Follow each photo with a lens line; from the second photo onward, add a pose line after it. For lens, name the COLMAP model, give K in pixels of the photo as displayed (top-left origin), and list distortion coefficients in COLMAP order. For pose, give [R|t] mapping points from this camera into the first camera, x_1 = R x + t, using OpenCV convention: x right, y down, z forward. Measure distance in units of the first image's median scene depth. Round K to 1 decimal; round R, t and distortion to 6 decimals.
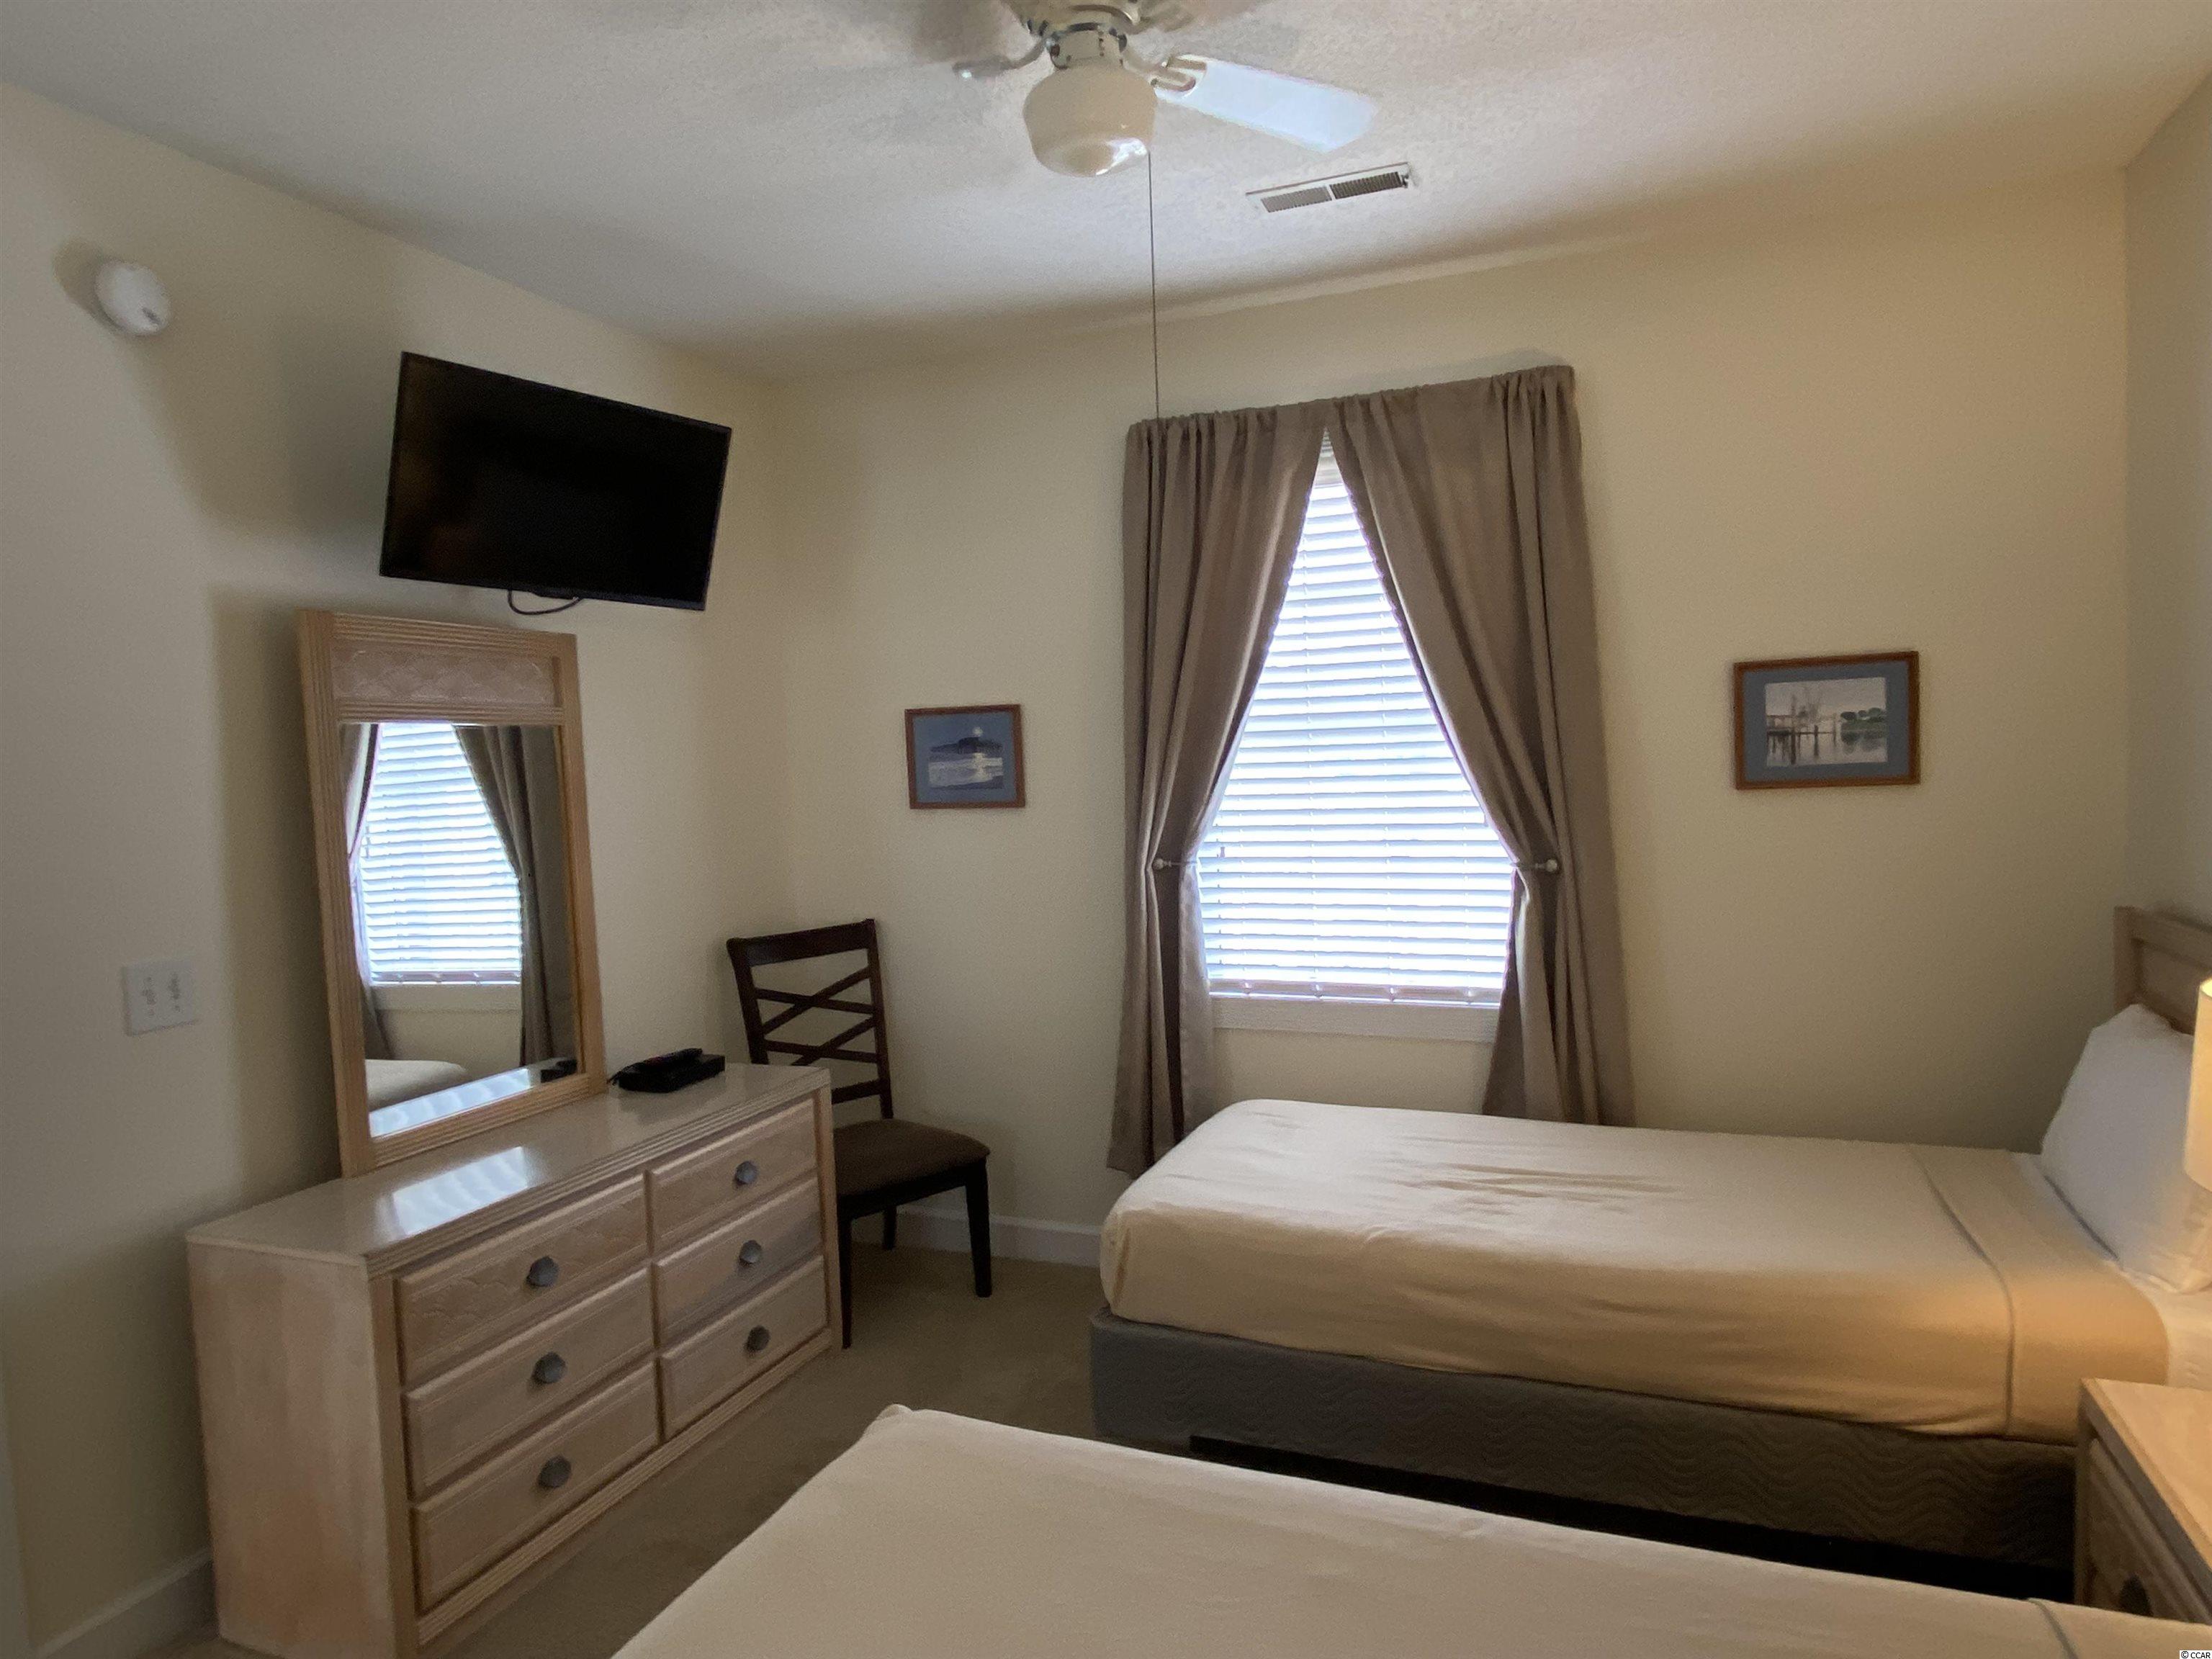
lens RADIAL K [[1318.2, 0, 1110.7], [0, 1318.2, 833.7], [0, 0, 1]] dist [0.078596, -0.097293]
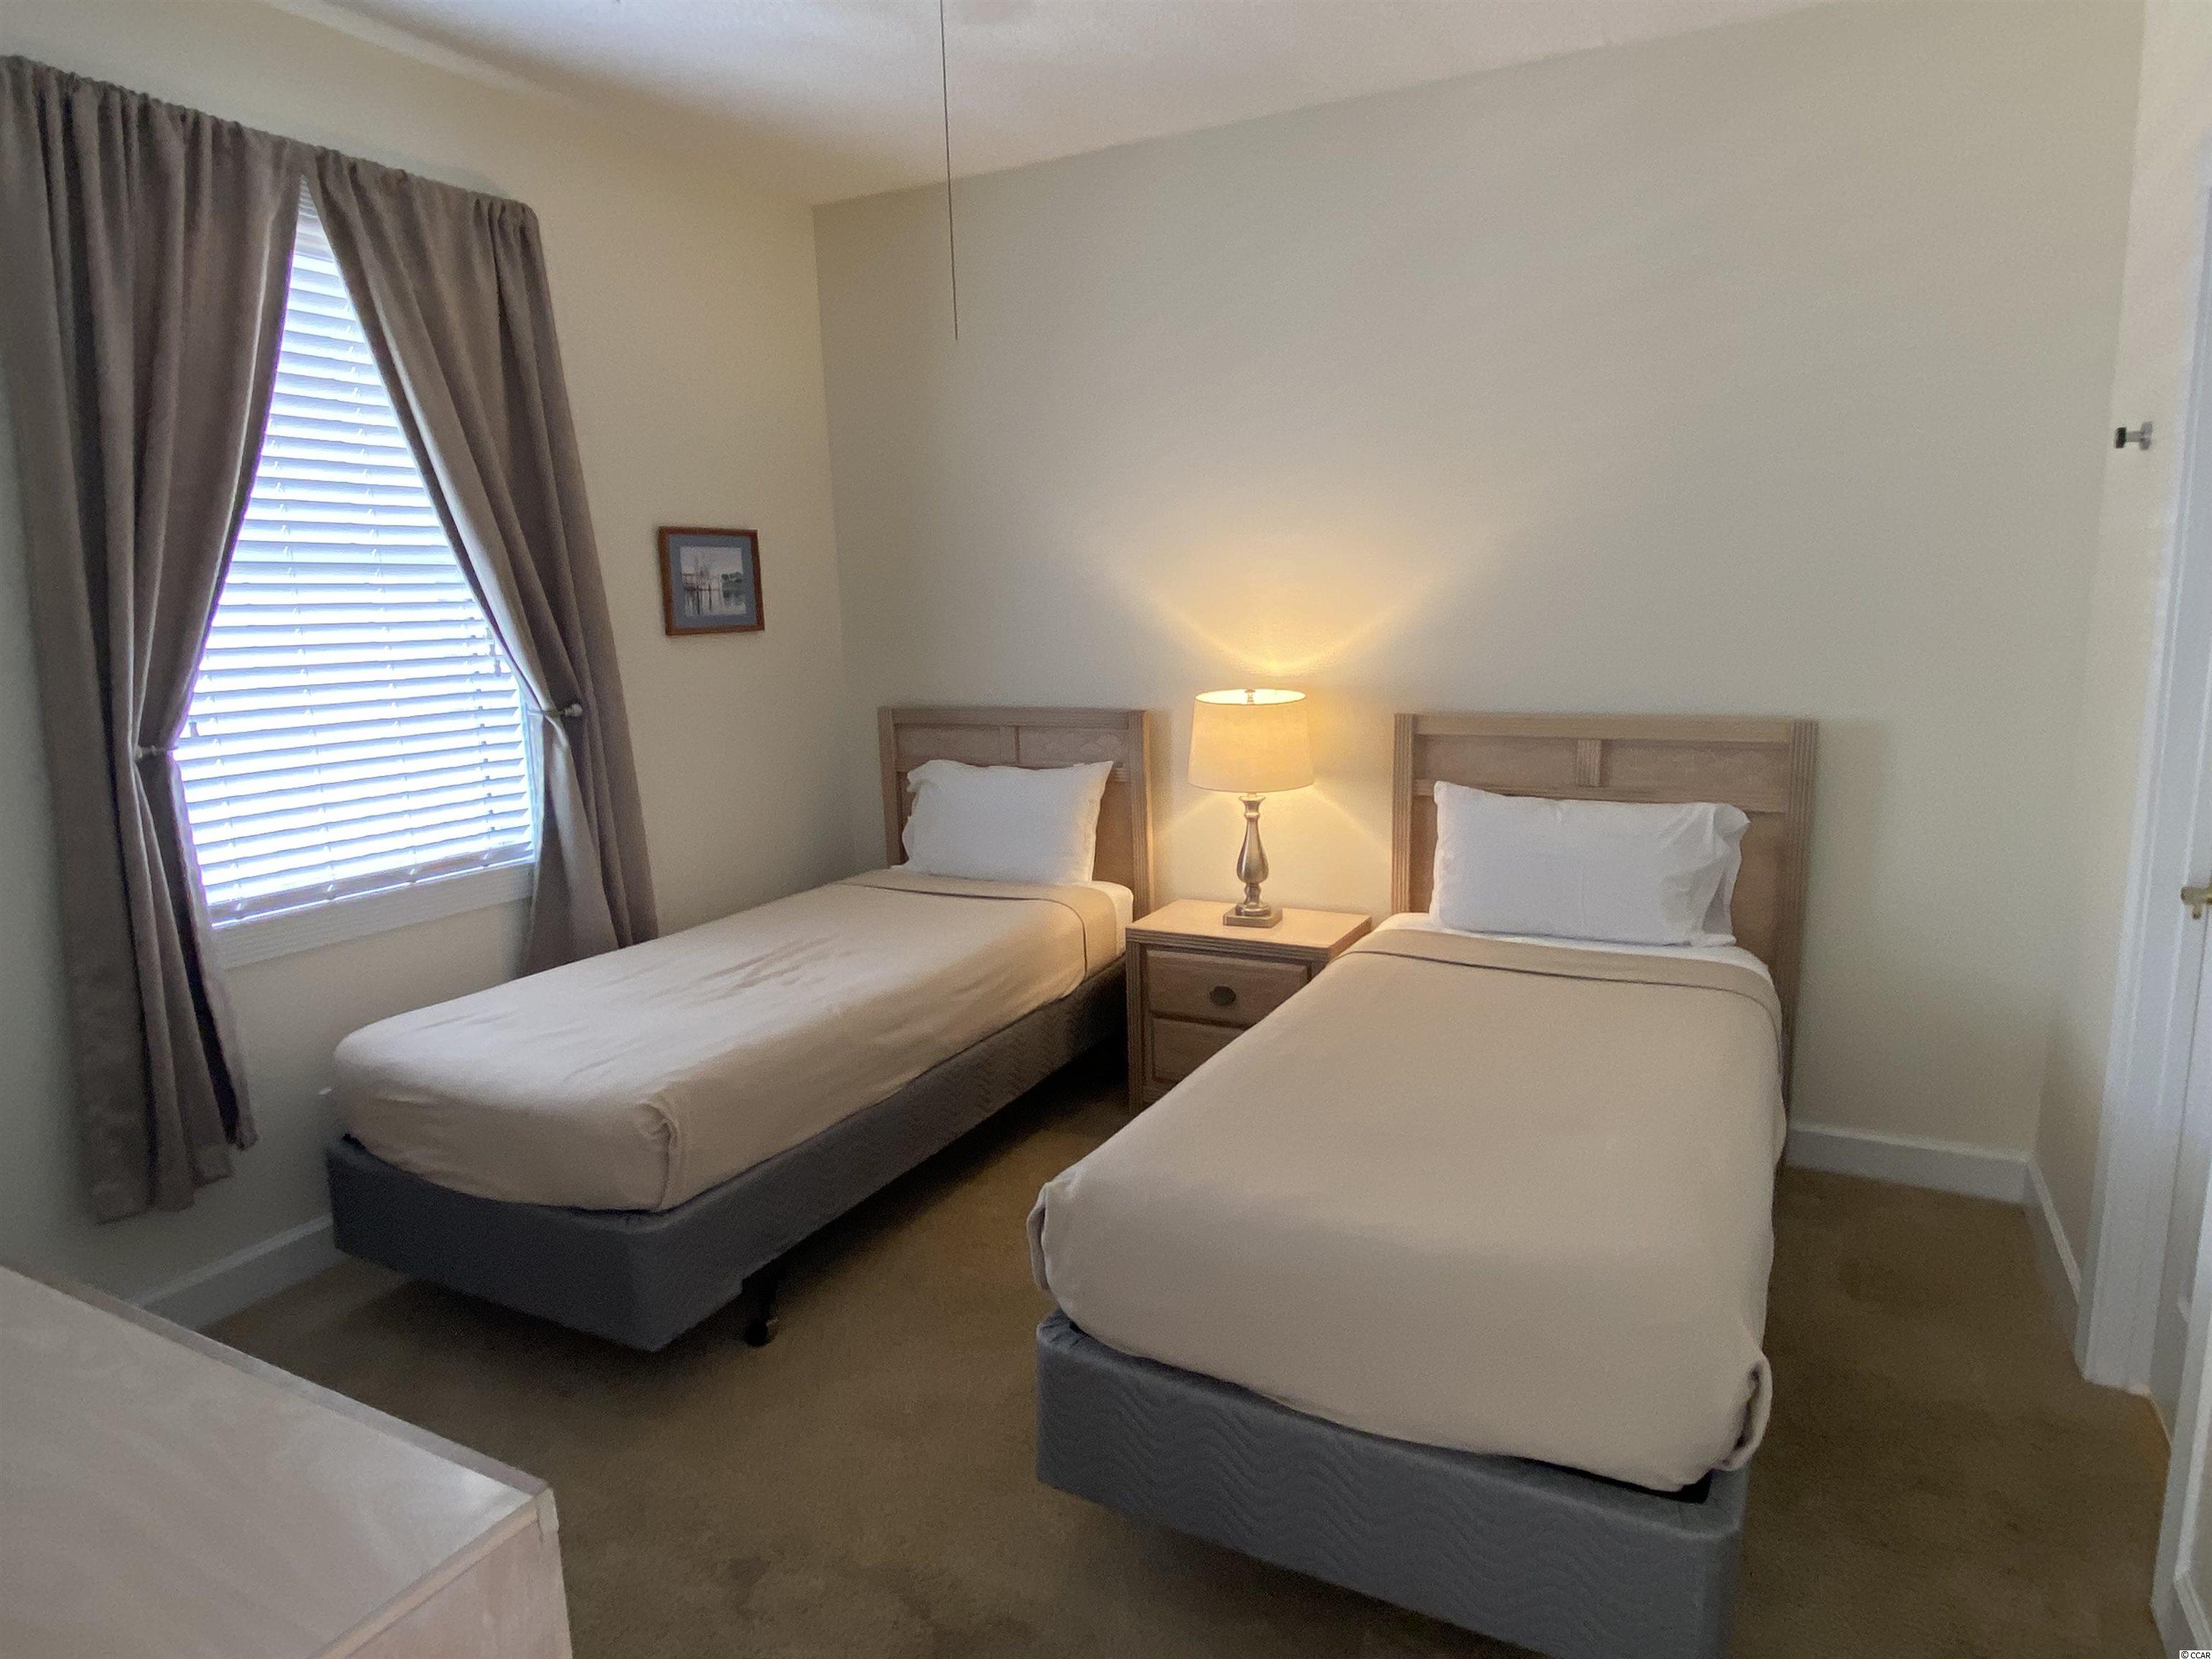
lens RADIAL K [[1327.2, 0, 1113.2], [0, 1327.2, 831.8], [0, 0, 1]] dist [0.030349, -0.031558]
pose [[0.103296, -0.134893, 0.985461, -0.687390], [0.086598, 0.988219, 0.126193, 0.023666], [-0.990874, 0.072304, 0.113760, 0.497262]]
